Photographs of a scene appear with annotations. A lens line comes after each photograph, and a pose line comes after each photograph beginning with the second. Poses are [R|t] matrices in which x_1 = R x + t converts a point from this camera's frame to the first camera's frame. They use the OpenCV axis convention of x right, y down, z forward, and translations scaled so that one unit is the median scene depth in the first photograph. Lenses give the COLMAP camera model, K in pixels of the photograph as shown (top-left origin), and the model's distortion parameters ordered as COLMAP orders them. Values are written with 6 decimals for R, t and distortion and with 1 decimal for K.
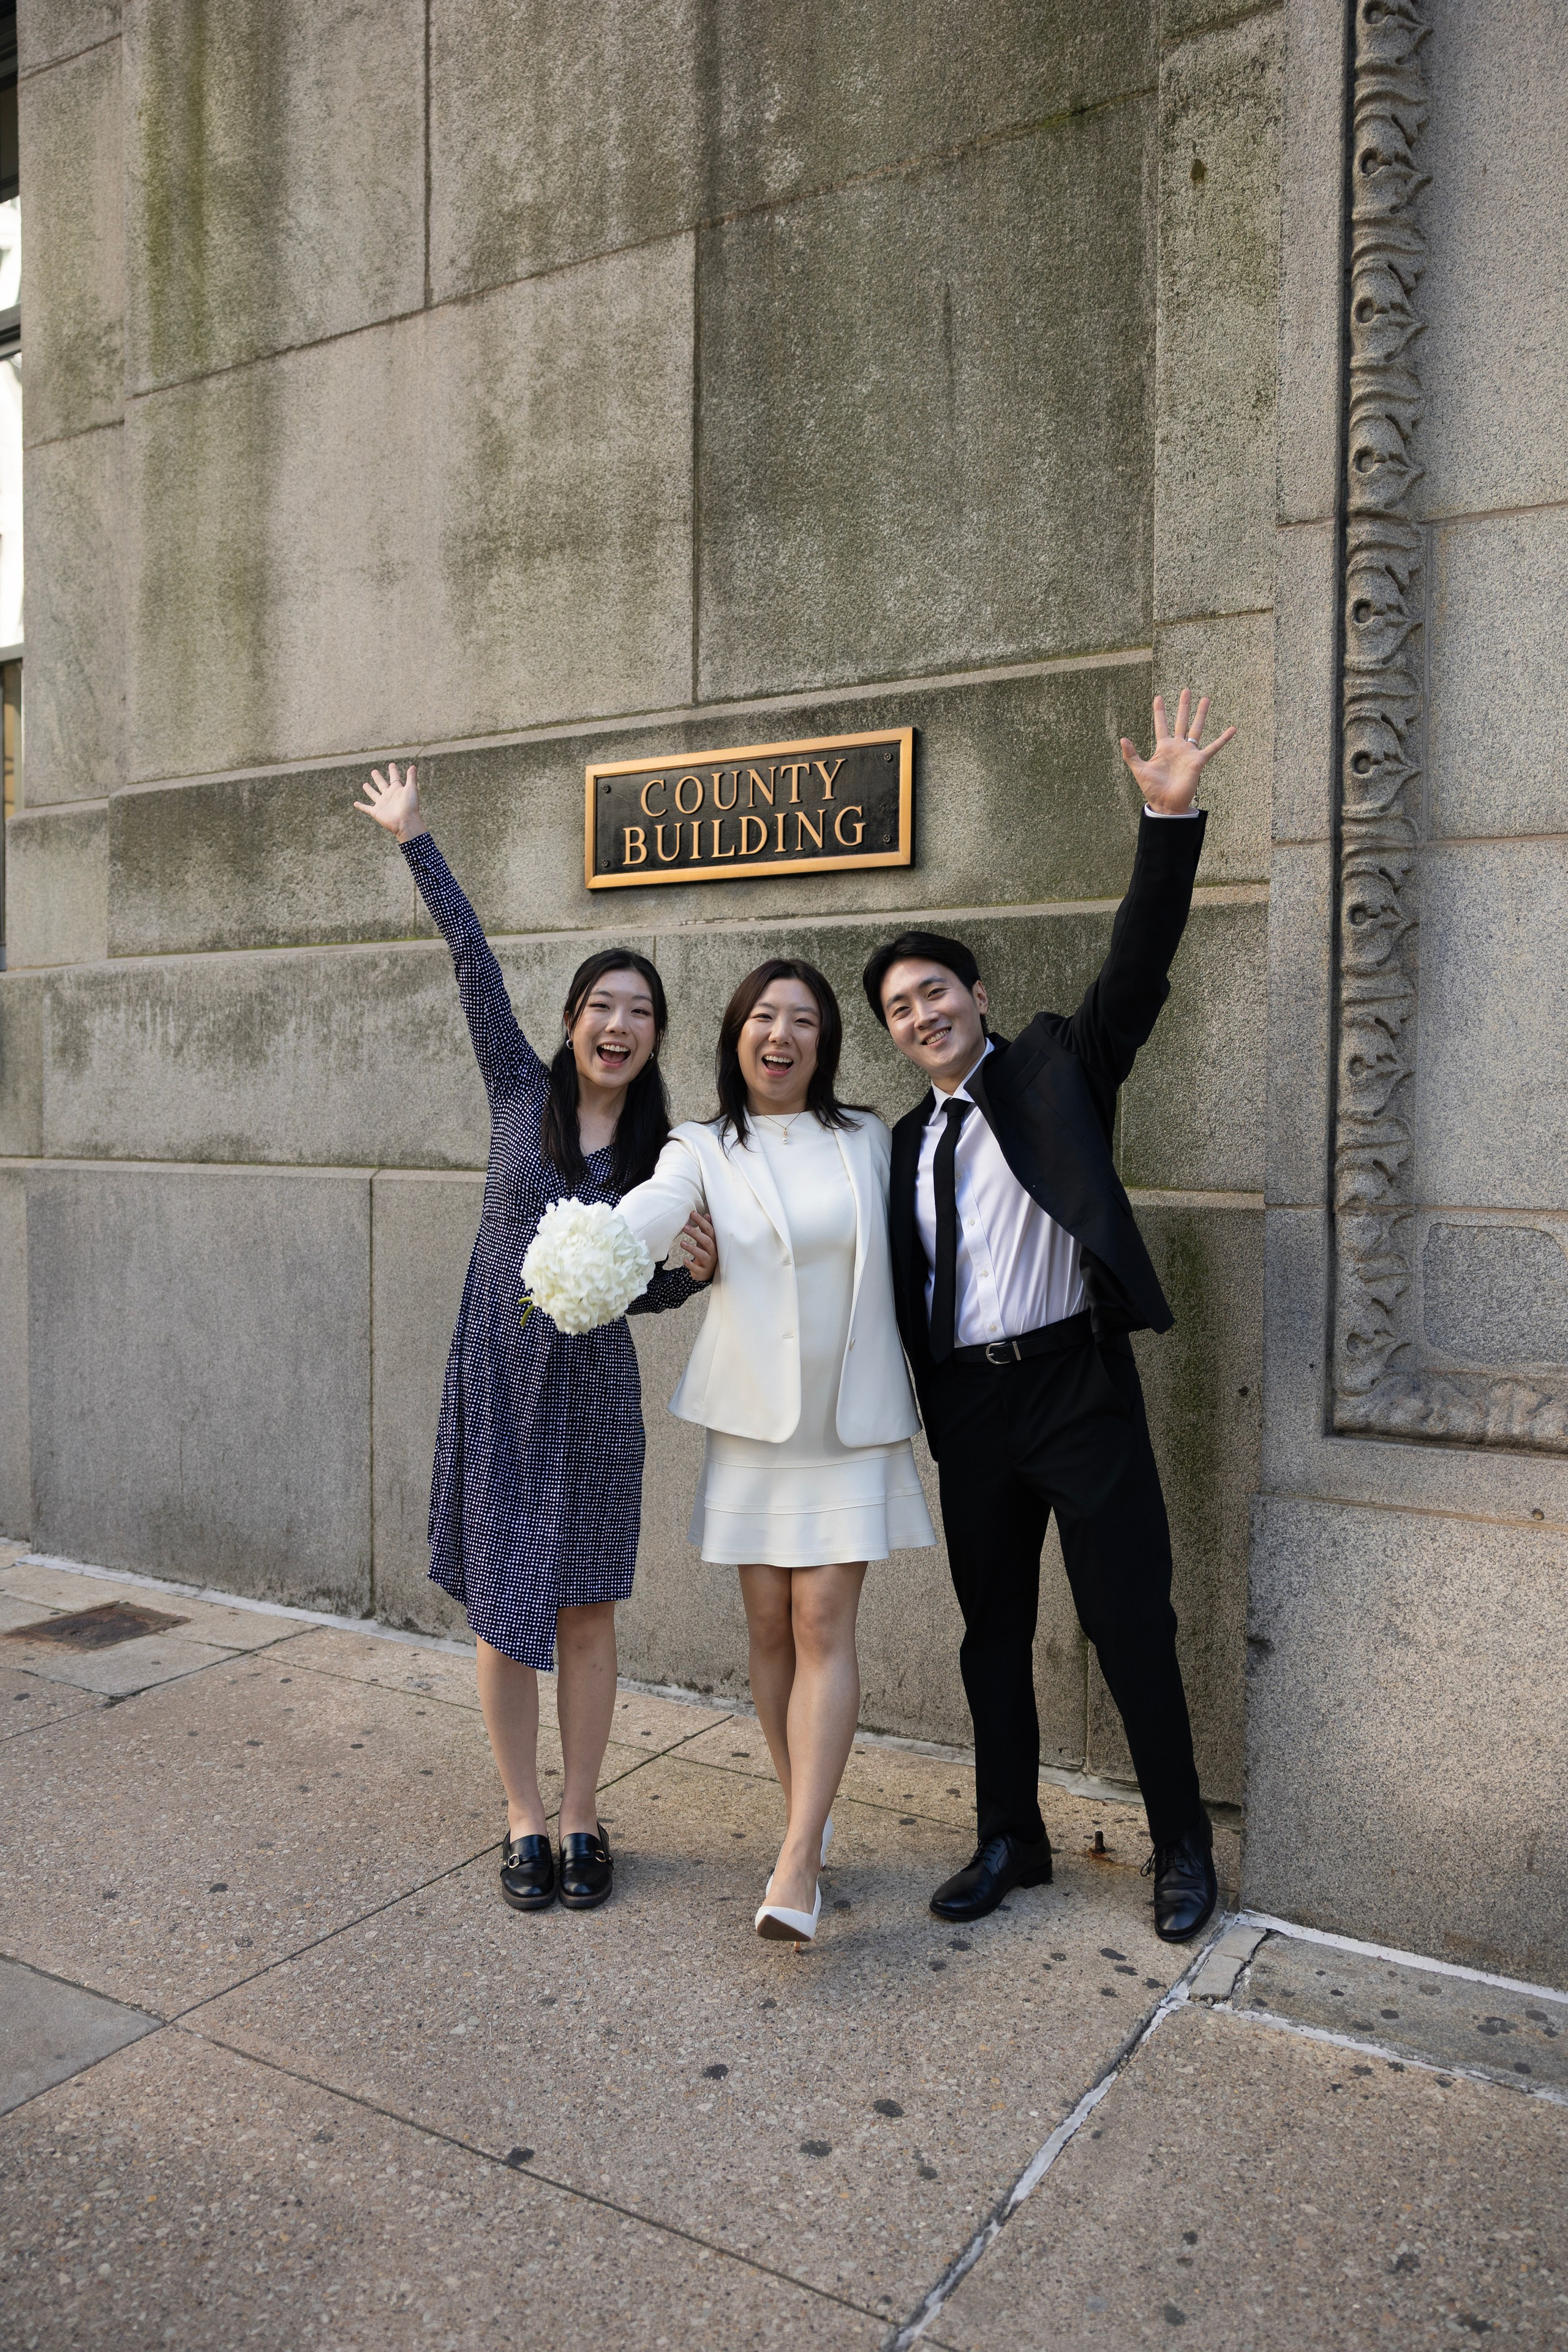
lens RADIAL K [[1774.1, 0, 782.6], [0, 1774.1, 1180.0], [0, 0, 1]] dist [-0.011704, 0.011148]
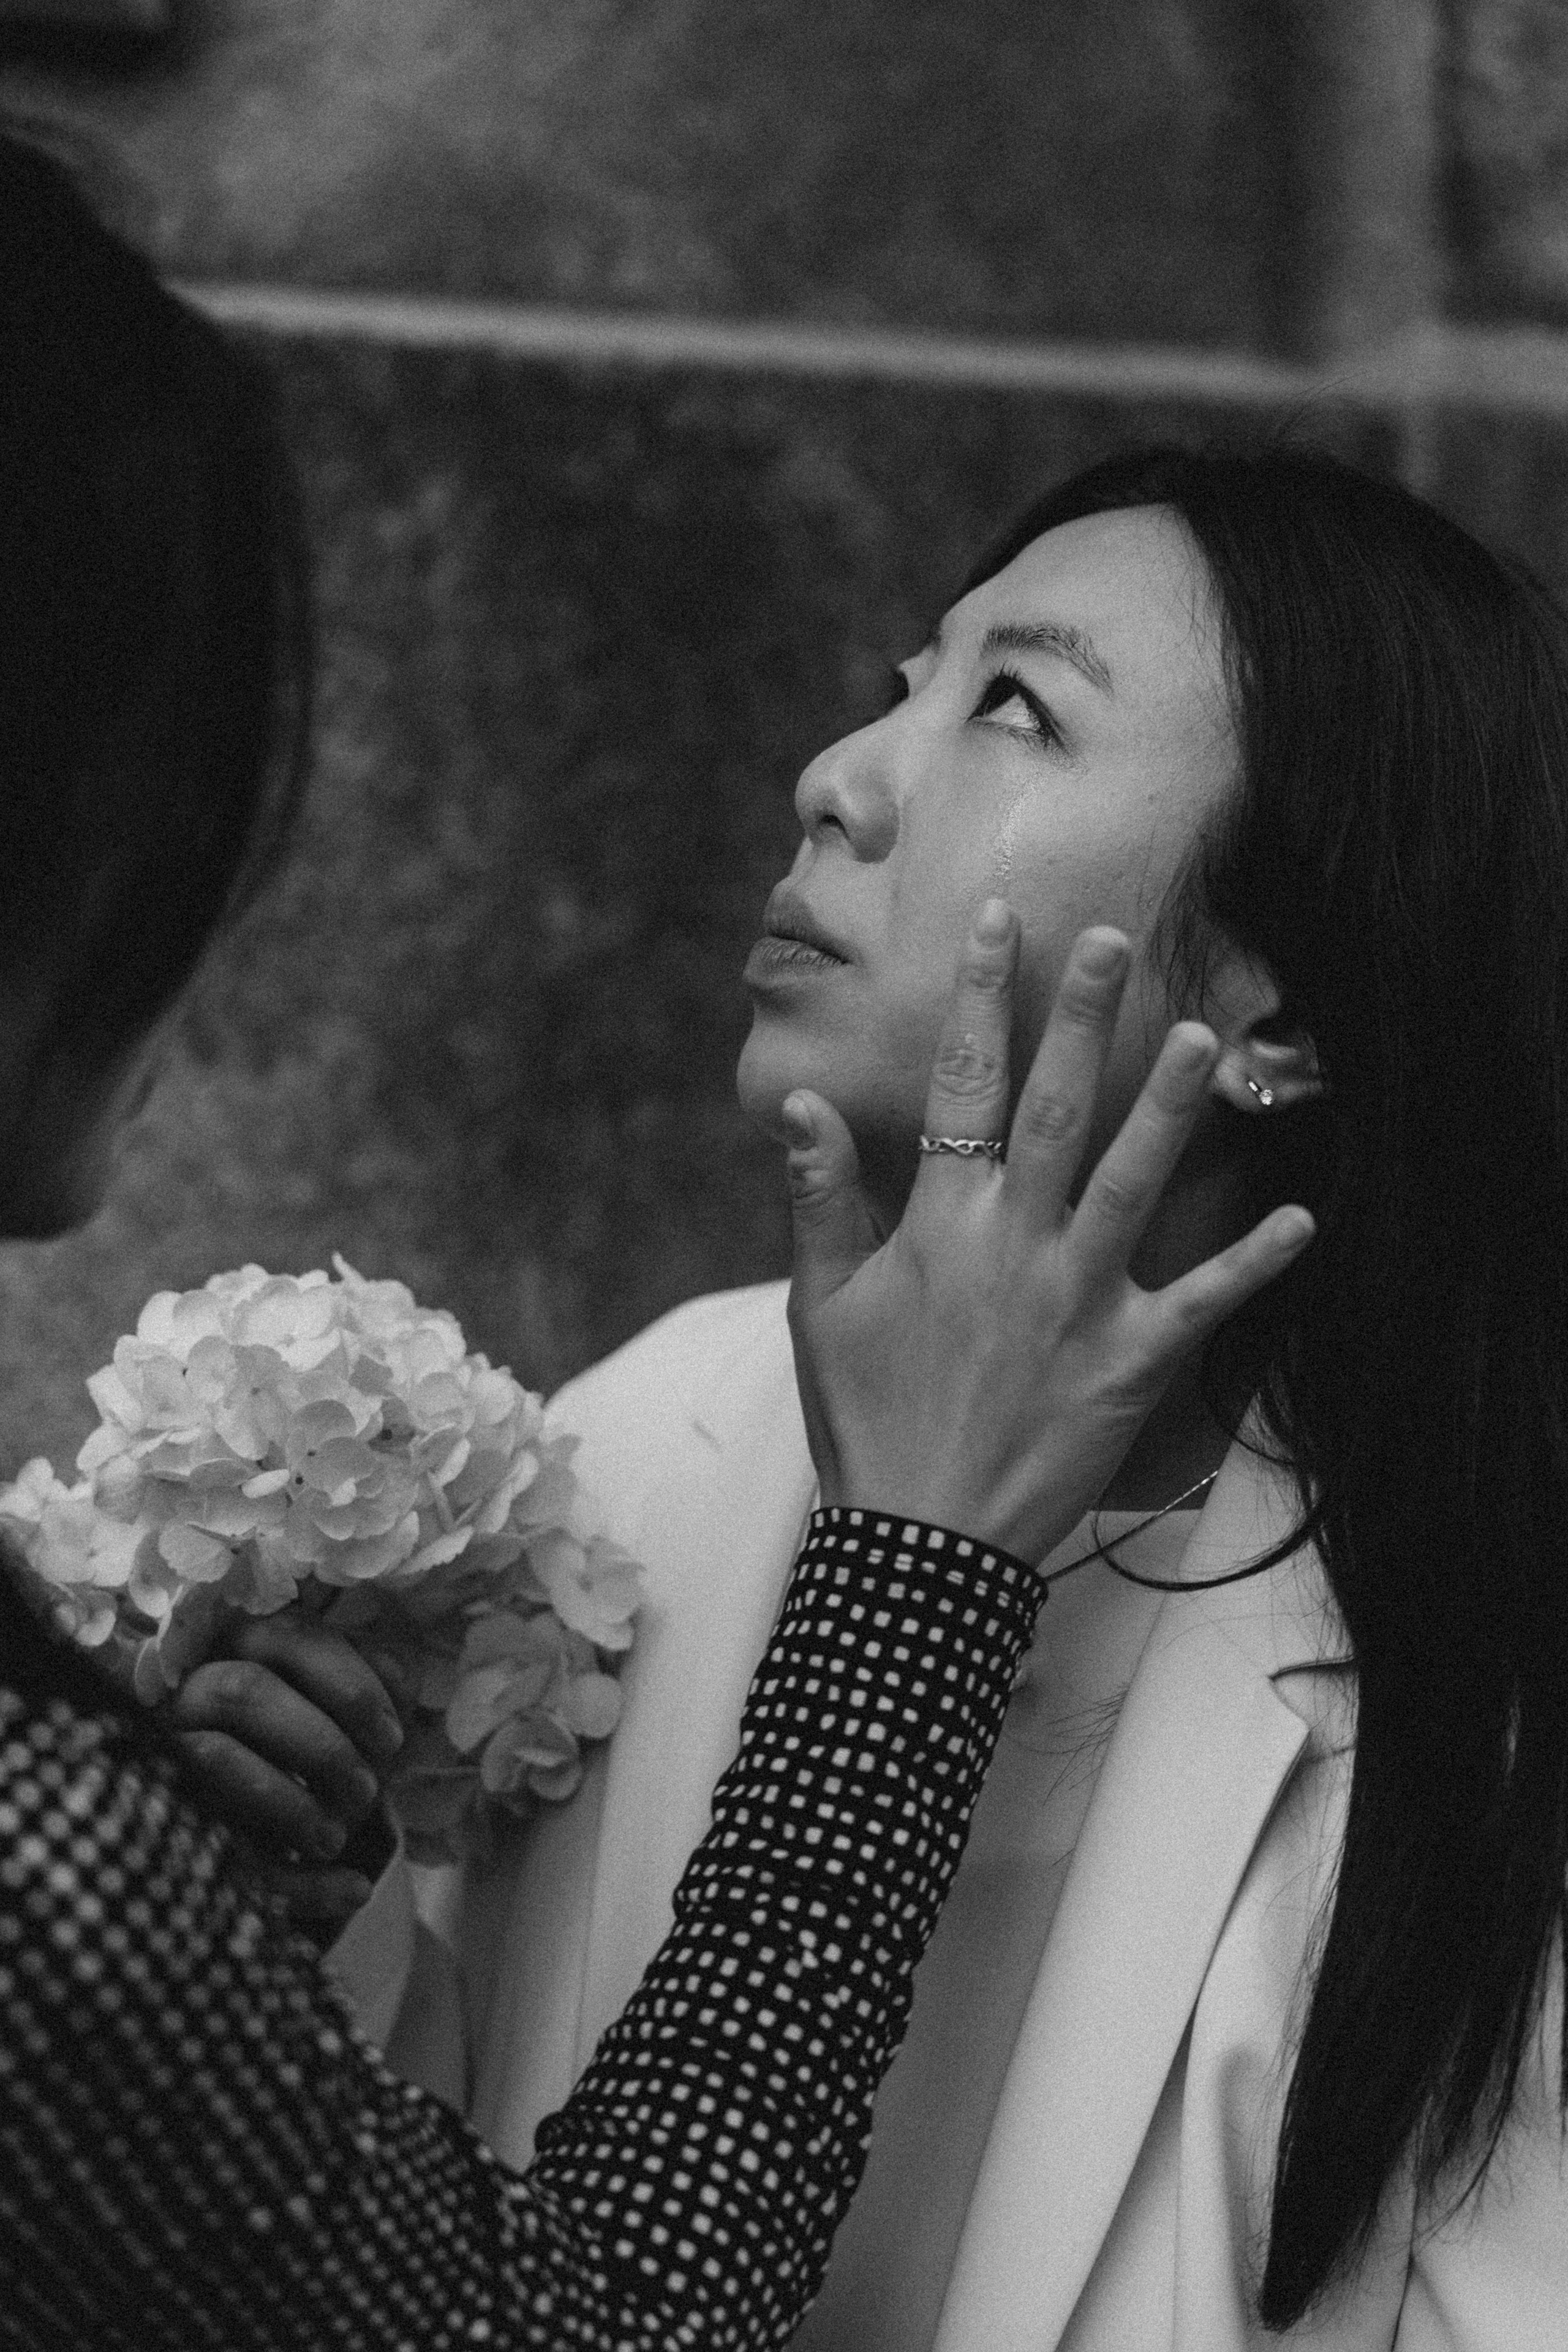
lens RADIAL K [[4590.6, 0, 786.5], [0, 4590.6, 1174.1], [0, 0, 1]] dist [0.039181, 0.000000]
pose [[0.543034, -0.017281, 0.839533, -0.299814], [0.051123, 0.998614, -0.012512, -0.044844], [-0.838153, 0.049713, 0.543165, 0.661894]]
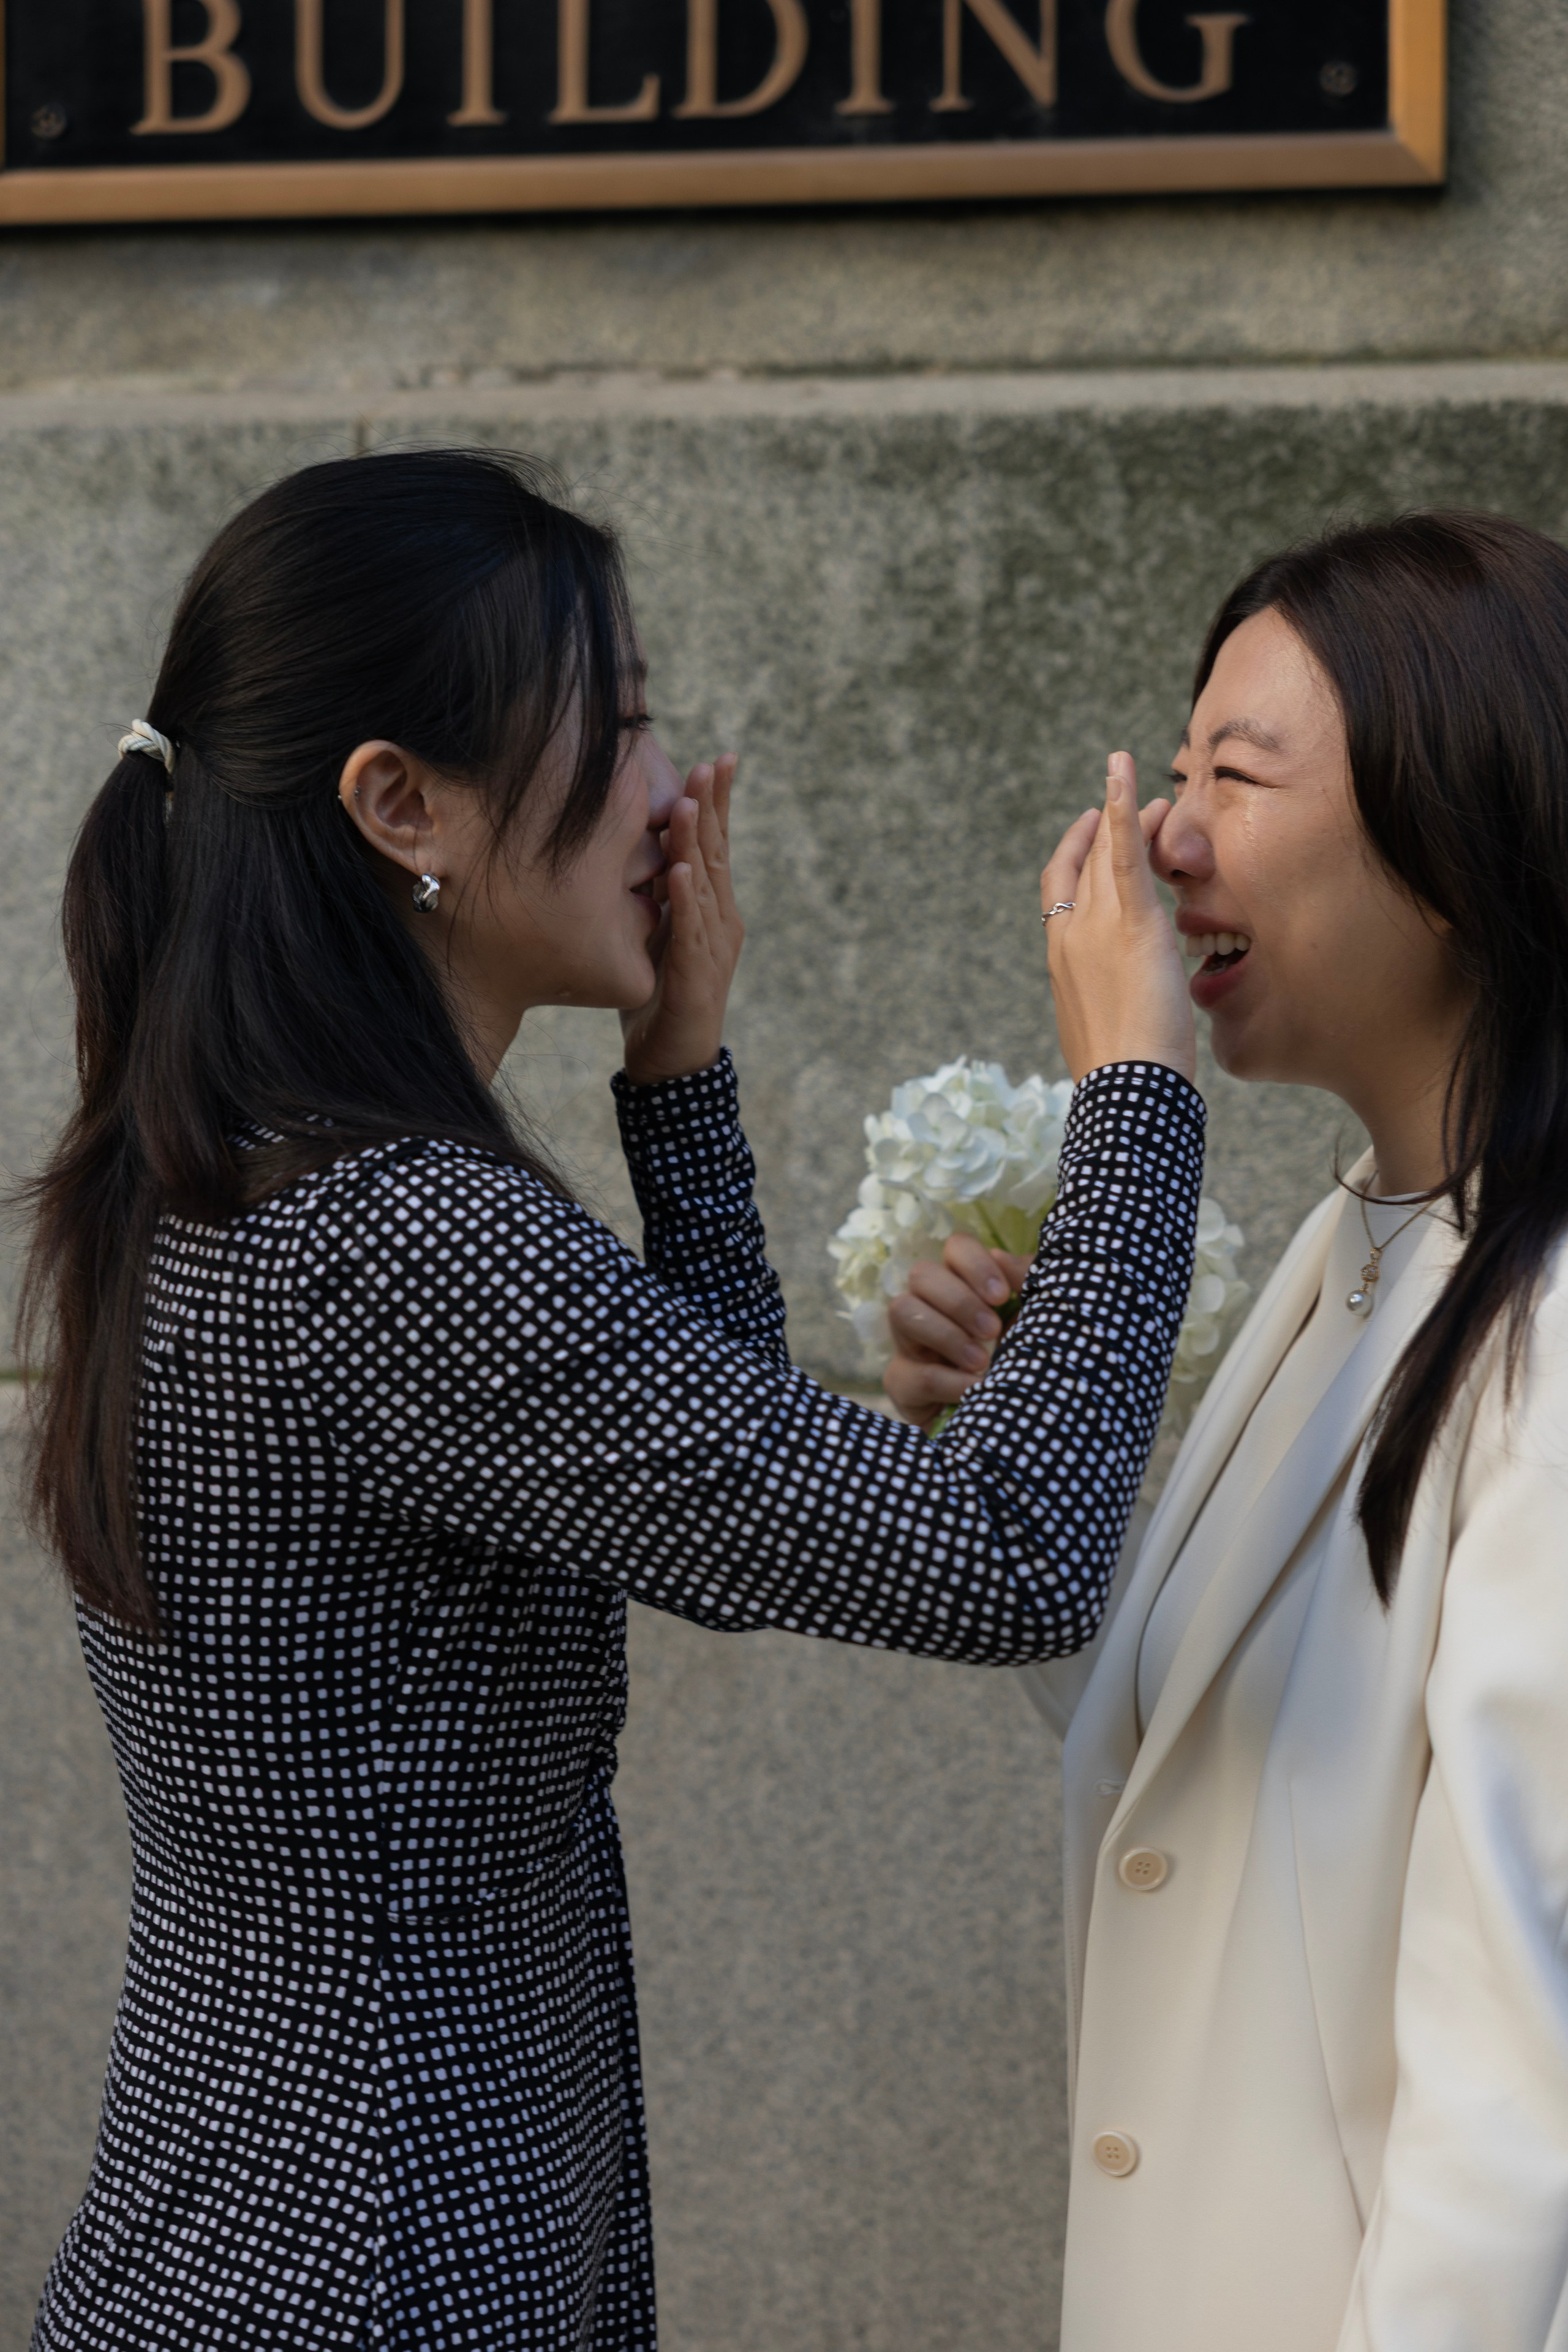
lens RADIAL K [[4590.6, 0, 778.7], [0, 4590.6, 1199.4], [0, 0, 1]] dist [0.039181, 0.000000]
pose [[0.934048, -0.016366, 0.356771, -0.255930], [0.014802, 0.999865, 0.007114, -0.033676], [-0.356840, -0.001365, 0.934165, 0.390150]]
